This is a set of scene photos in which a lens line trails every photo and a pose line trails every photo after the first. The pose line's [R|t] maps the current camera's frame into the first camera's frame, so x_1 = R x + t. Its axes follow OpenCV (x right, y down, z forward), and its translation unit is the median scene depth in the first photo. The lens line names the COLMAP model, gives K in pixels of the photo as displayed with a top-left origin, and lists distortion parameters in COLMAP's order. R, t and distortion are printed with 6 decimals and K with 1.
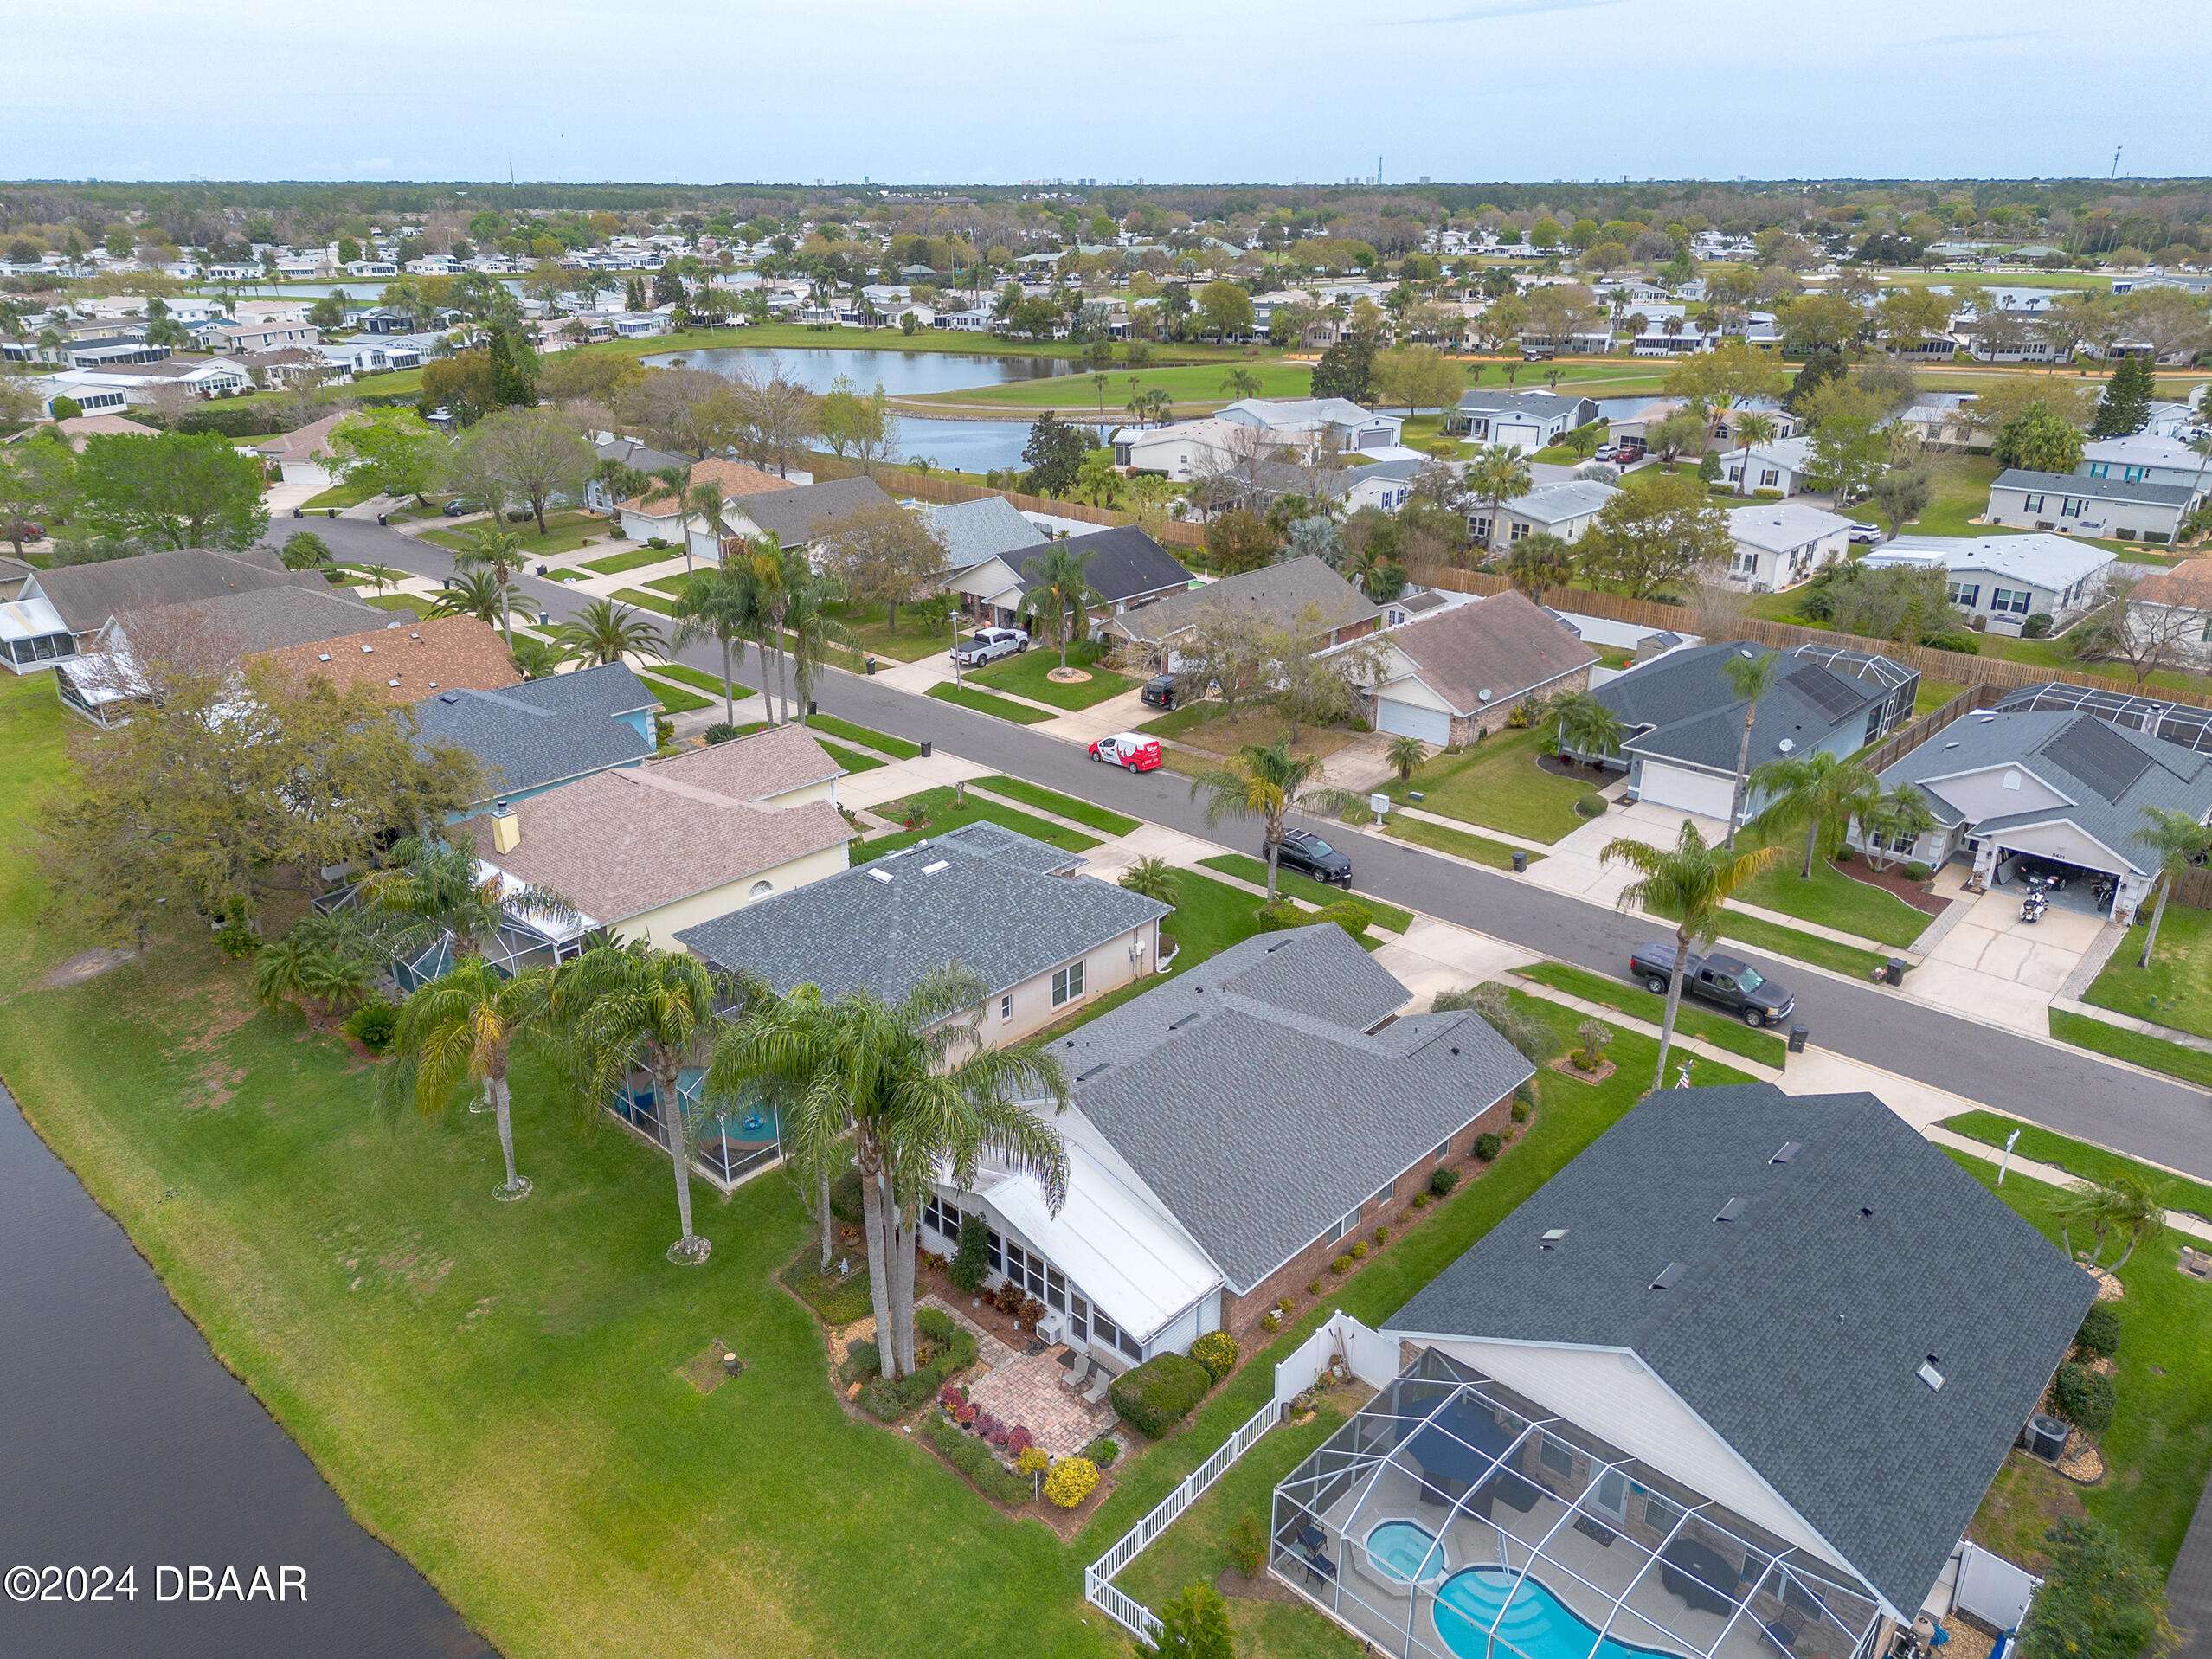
lens RADIAL K [[1557.0, 0, 1106.0], [0, 1557.0, 829.5], [0, 0, 1]] dist [0.084399, -0.099842]
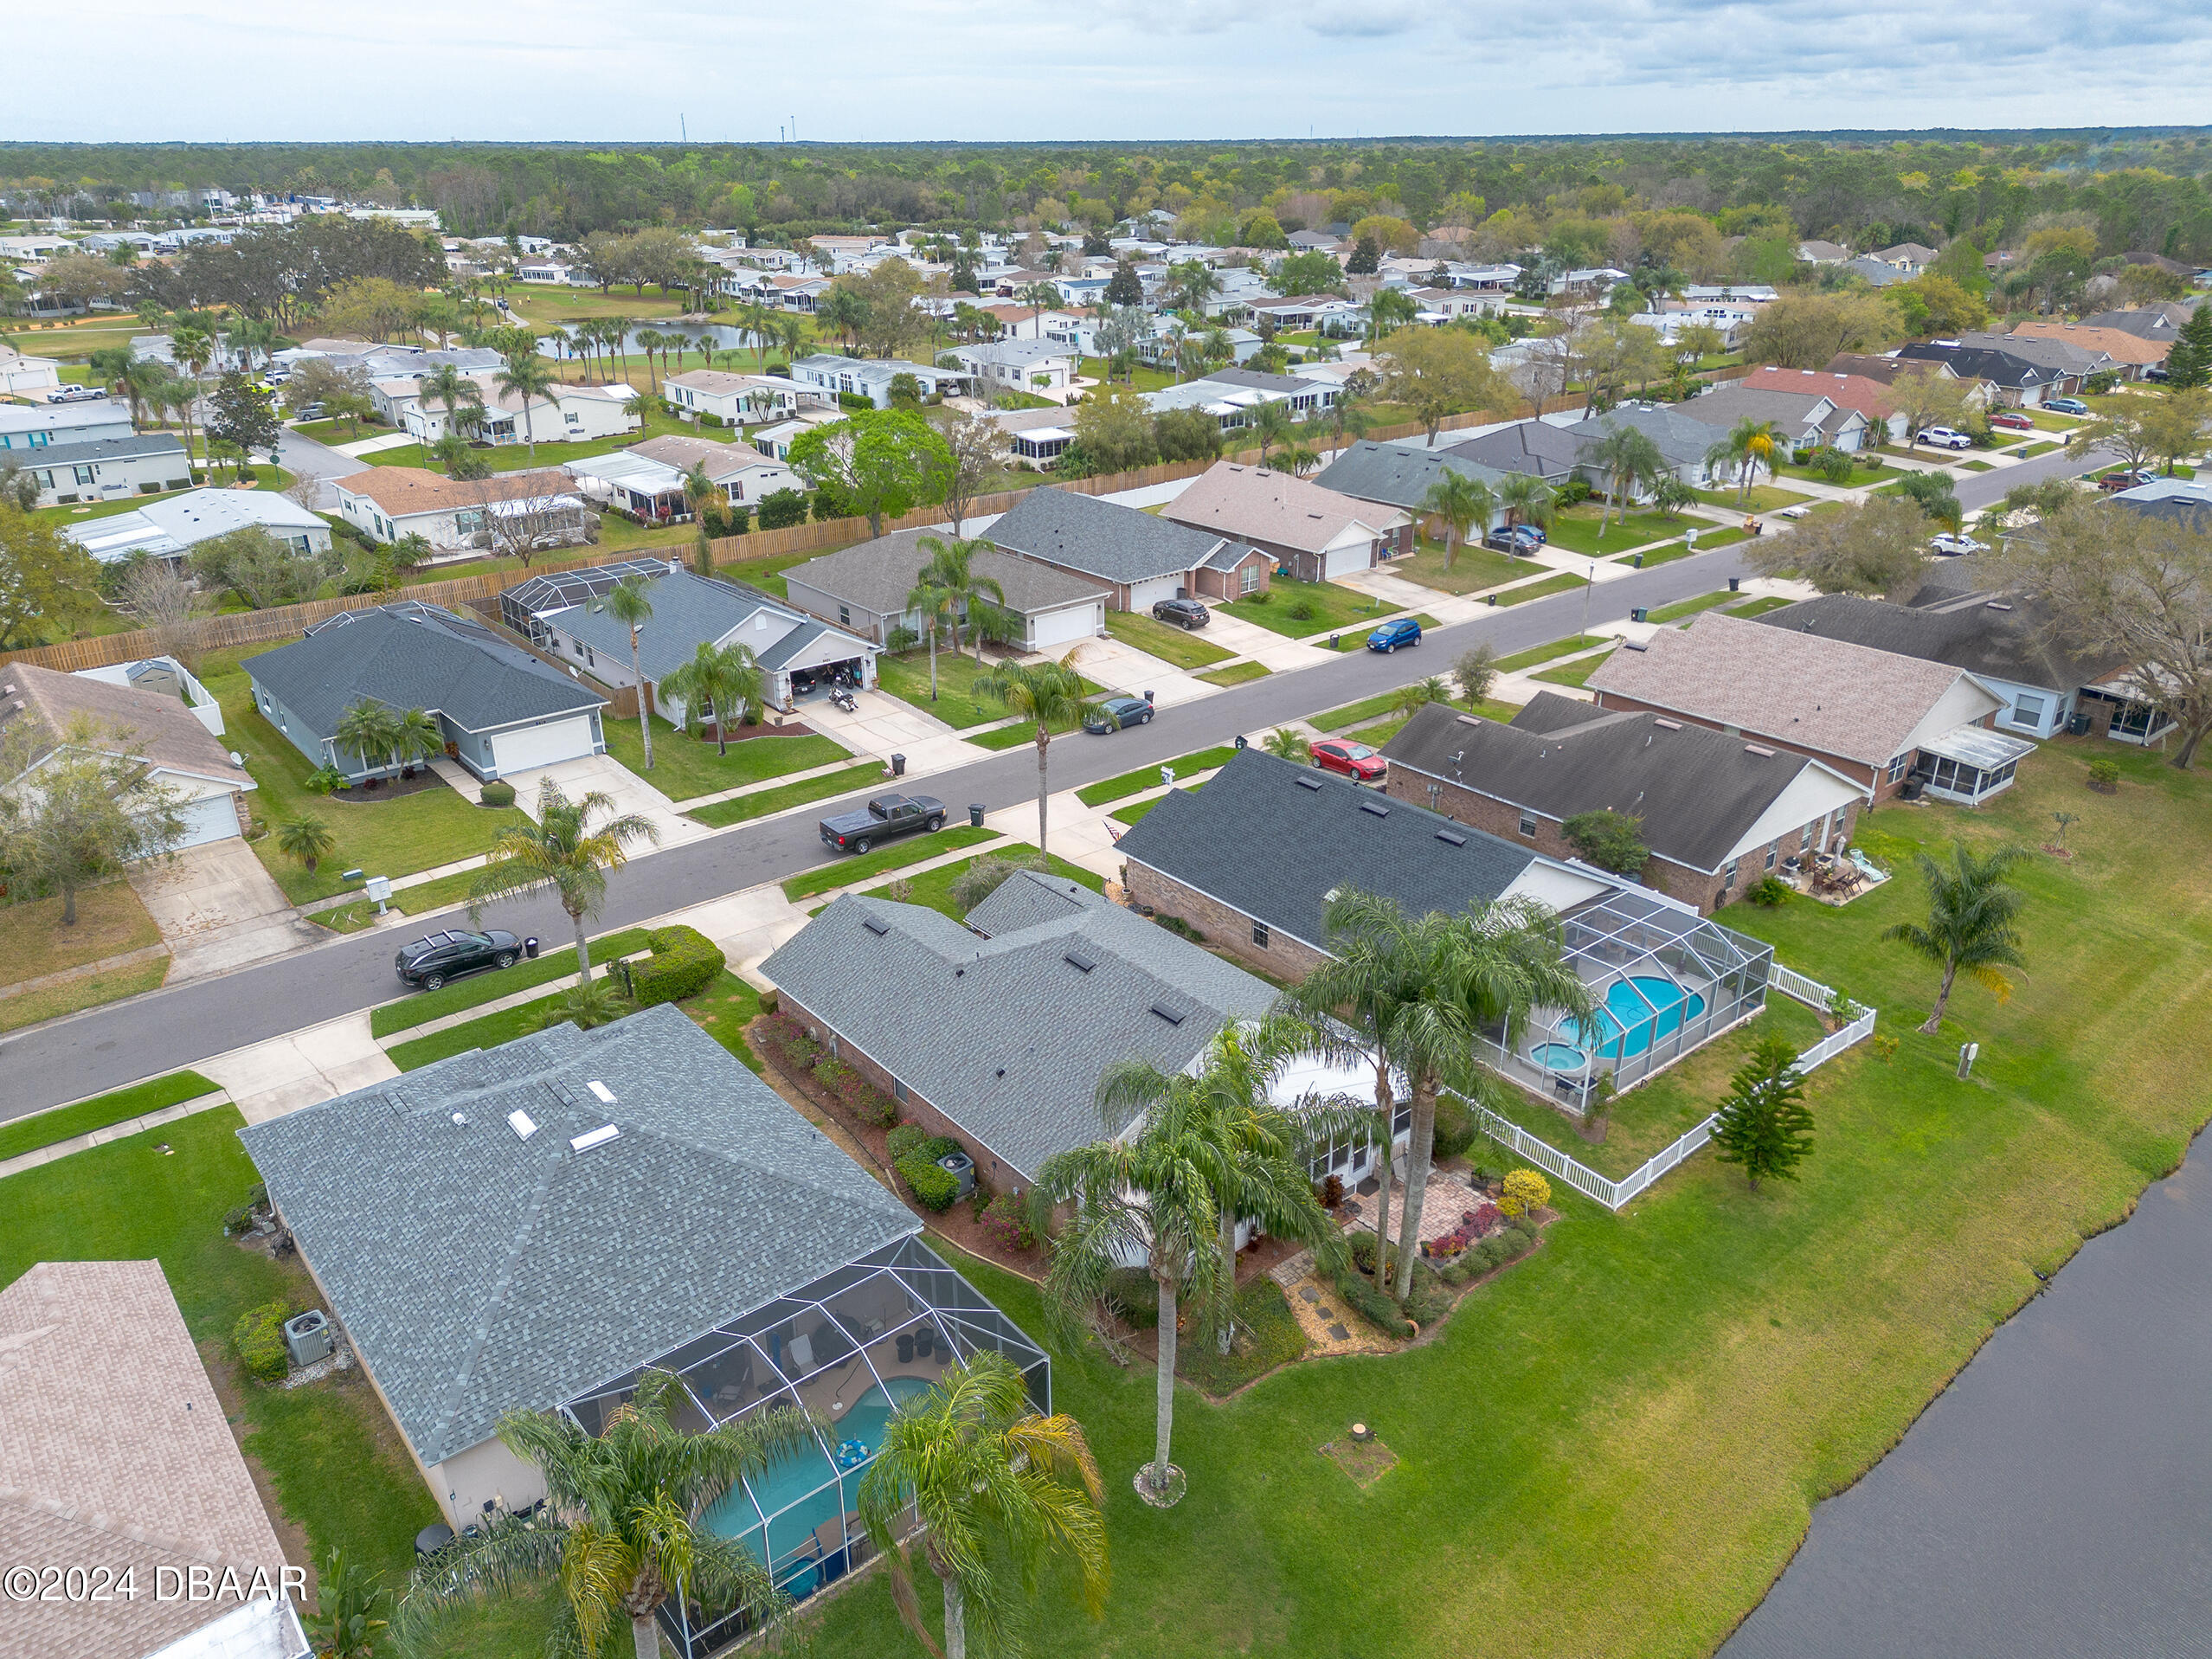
lens RADIAL K [[1557.0, 0, 1106.0], [0, 1557.0, 829.5], [0, 0, 1]] dist [0.084399, -0.099842]
pose [[0.122198, -0.394994, 0.910520, -0.461396], [0.379644, 0.866231, 0.324830, -0.149947], [-0.917027, 0.305980, 0.255808, 0.394536]]
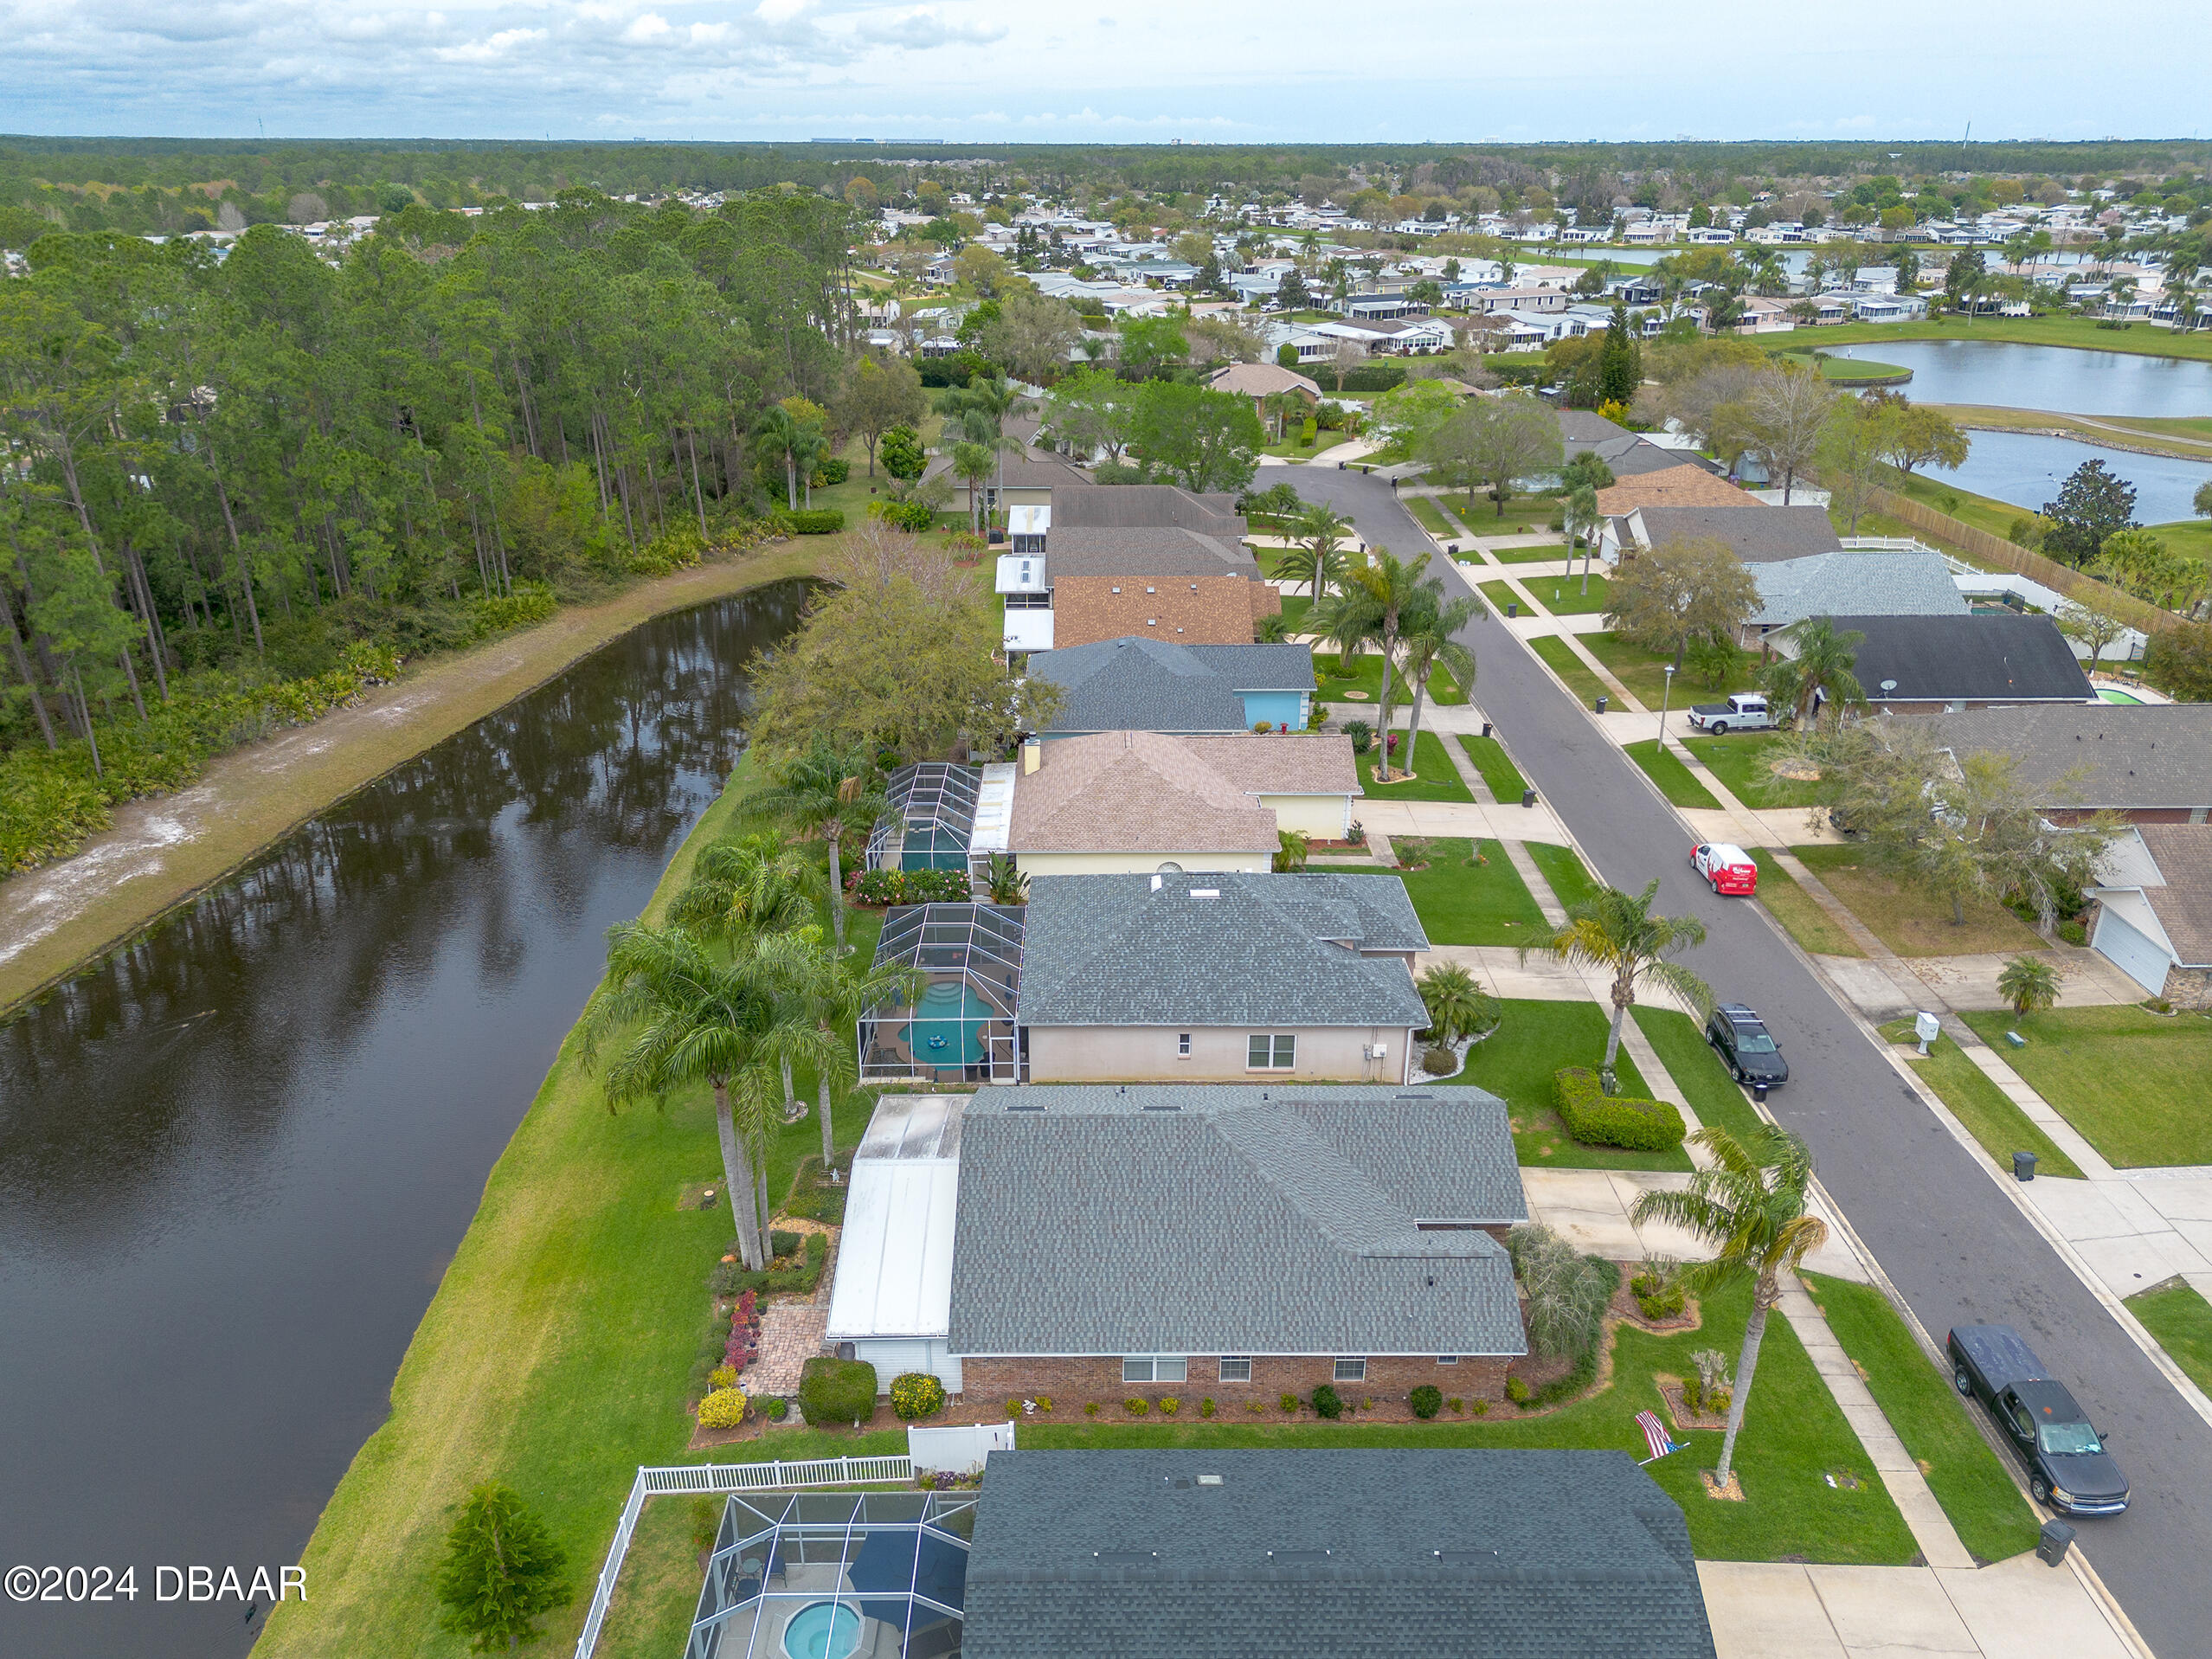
lens RADIAL K [[1557.0, 0, 1106.0], [0, 1557.0, 829.5], [0, 0, 1]] dist [0.084399, -0.099842]
pose [[0.686560, 0.291194, -0.666214, 0.350583], [-0.276224, 0.952058, 0.131472, -0.089840], [0.672559, 0.093761, 0.734080, 0.140200]]
